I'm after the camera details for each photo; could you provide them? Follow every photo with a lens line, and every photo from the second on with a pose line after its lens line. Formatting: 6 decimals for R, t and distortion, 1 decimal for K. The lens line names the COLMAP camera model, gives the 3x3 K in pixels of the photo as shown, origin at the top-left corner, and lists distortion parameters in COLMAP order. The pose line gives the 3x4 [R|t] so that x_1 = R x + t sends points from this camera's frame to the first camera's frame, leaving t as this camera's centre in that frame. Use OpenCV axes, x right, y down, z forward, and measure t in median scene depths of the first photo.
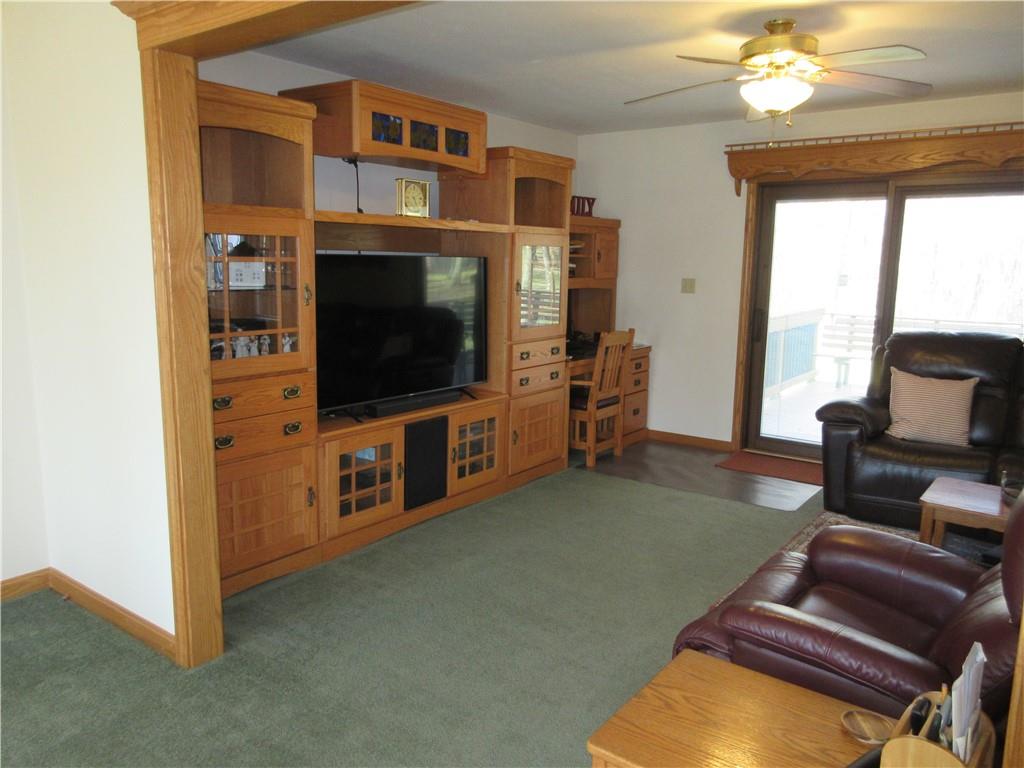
lens RADIAL K [[763.9, 0, 510.0], [0, 763.9, 383.3], [0, 0, 1]] dist [0.006839, 0.006092]
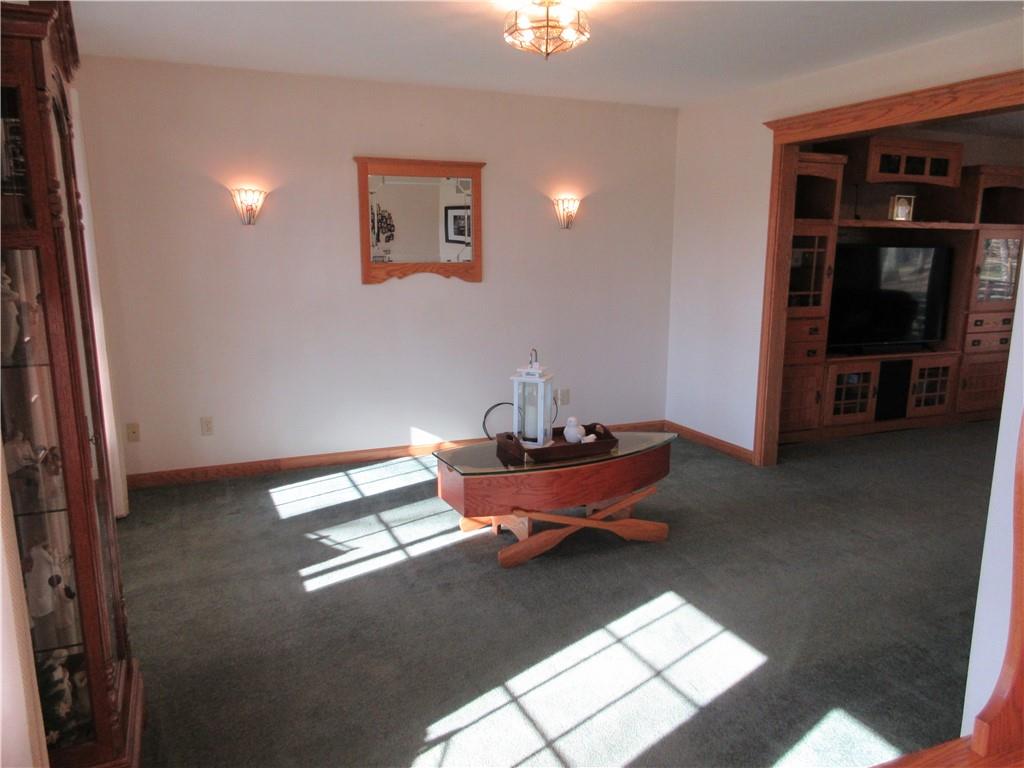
lens RADIAL K [[763.9, 0, 508.5], [0, 763.9, 385.1], [0, 0, 1]] dist [0.006839, 0.006092]
pose [[0.868432, 0.079591, -0.489379, -0.034784], [-0.074113, 0.996780, 0.030596, 0.106833], [0.490239, 0.009699, 0.871534, -0.641629]]
